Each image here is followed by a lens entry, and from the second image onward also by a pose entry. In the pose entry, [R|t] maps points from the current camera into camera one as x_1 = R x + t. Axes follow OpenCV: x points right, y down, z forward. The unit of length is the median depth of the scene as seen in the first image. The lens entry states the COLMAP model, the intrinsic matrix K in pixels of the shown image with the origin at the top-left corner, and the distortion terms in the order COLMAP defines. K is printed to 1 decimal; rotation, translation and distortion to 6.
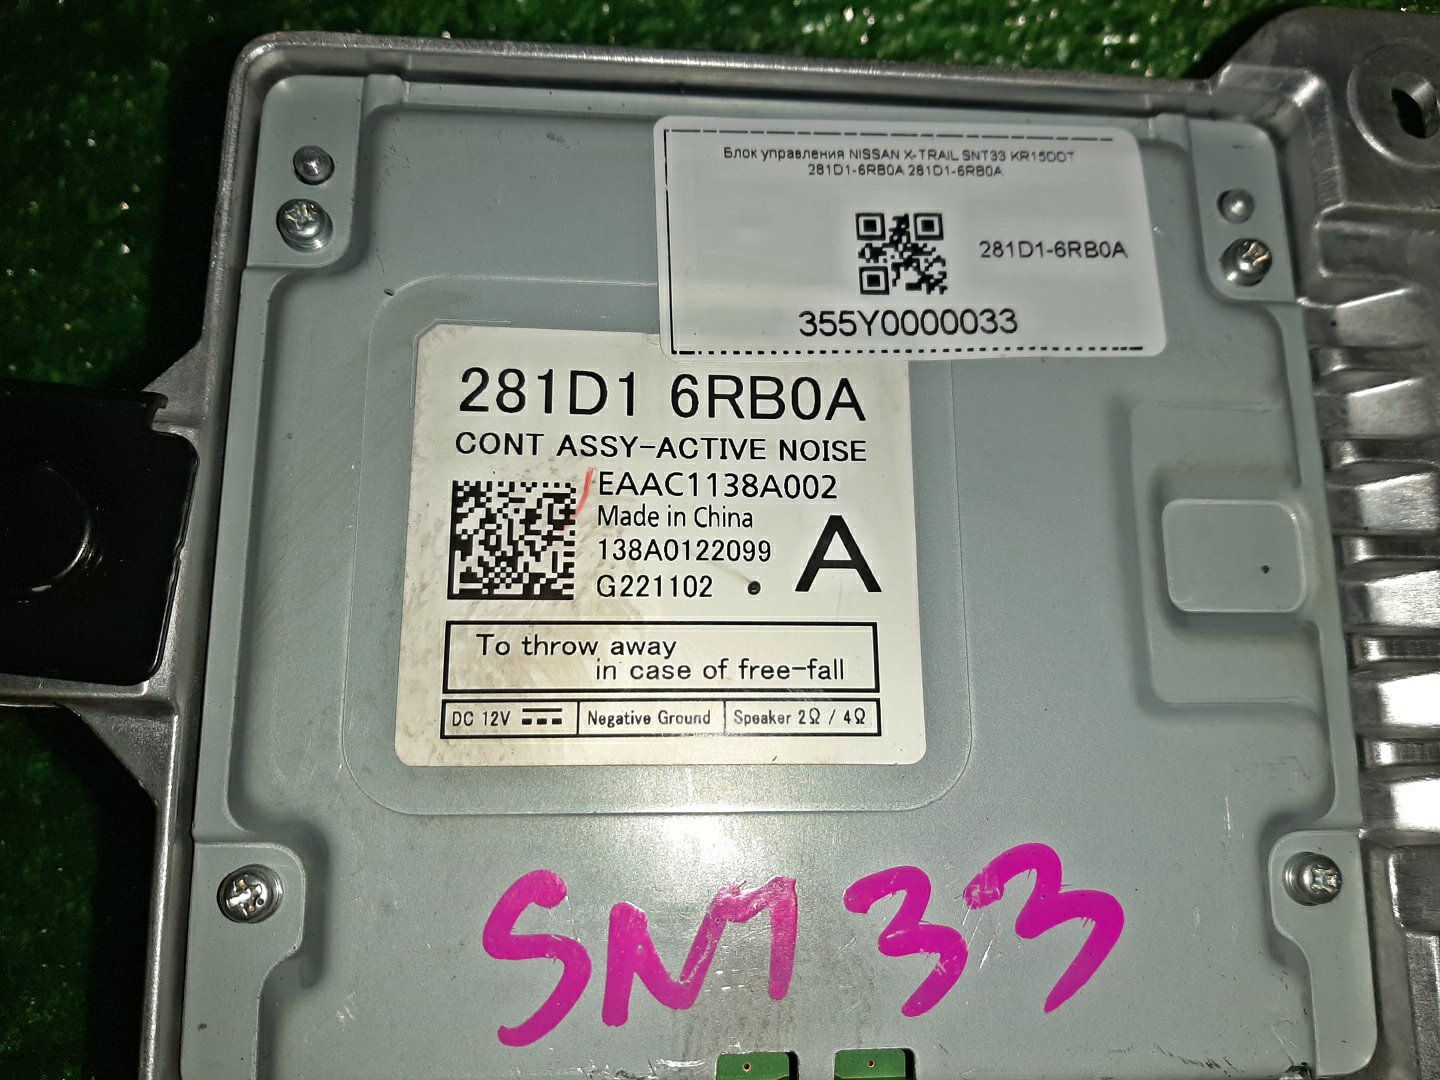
lens RADIAL K [[1211.8, 0, 735.8], [0, 1211.8, 578.2], [0, 0, 1]] dist [-0.007687, -0.129621]
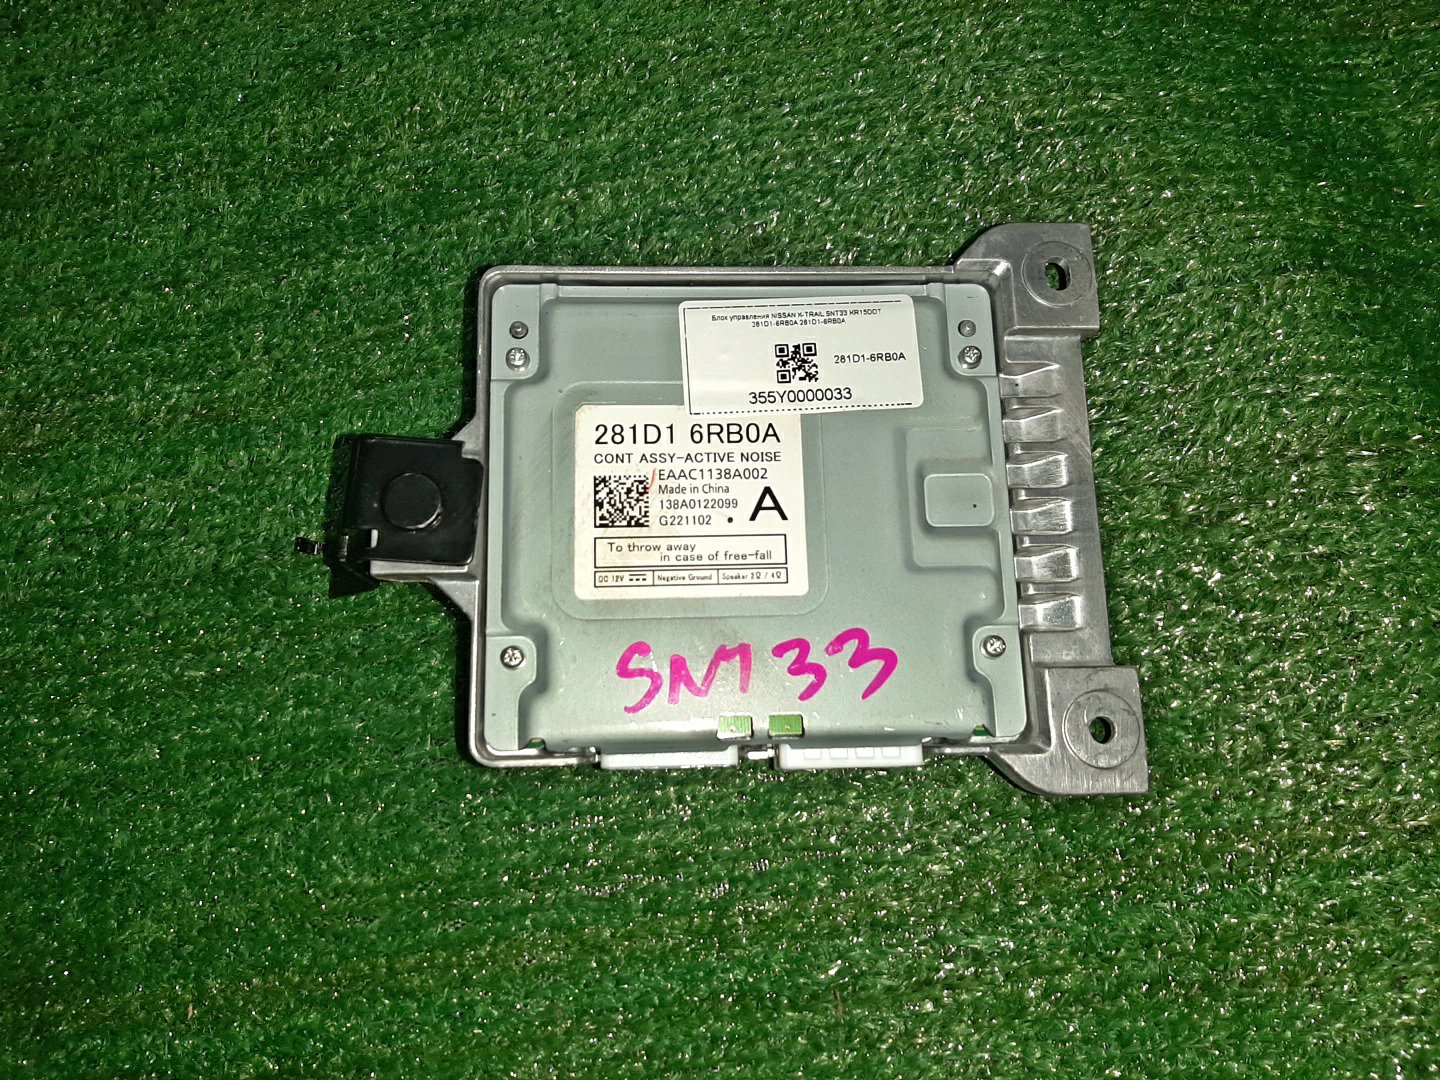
lens RADIAL K [[1211.8, 0, 722.4], [0, 1211.8, 539.5], [0, 0, 1]] dist [-0.007687, -0.129621]
pose [[0.999067, -0.029805, -0.031244, 0.067825], [0.028756, 0.999024, -0.033522, 0.115662], [0.032212, 0.032593, 0.998949, -1.190551]]
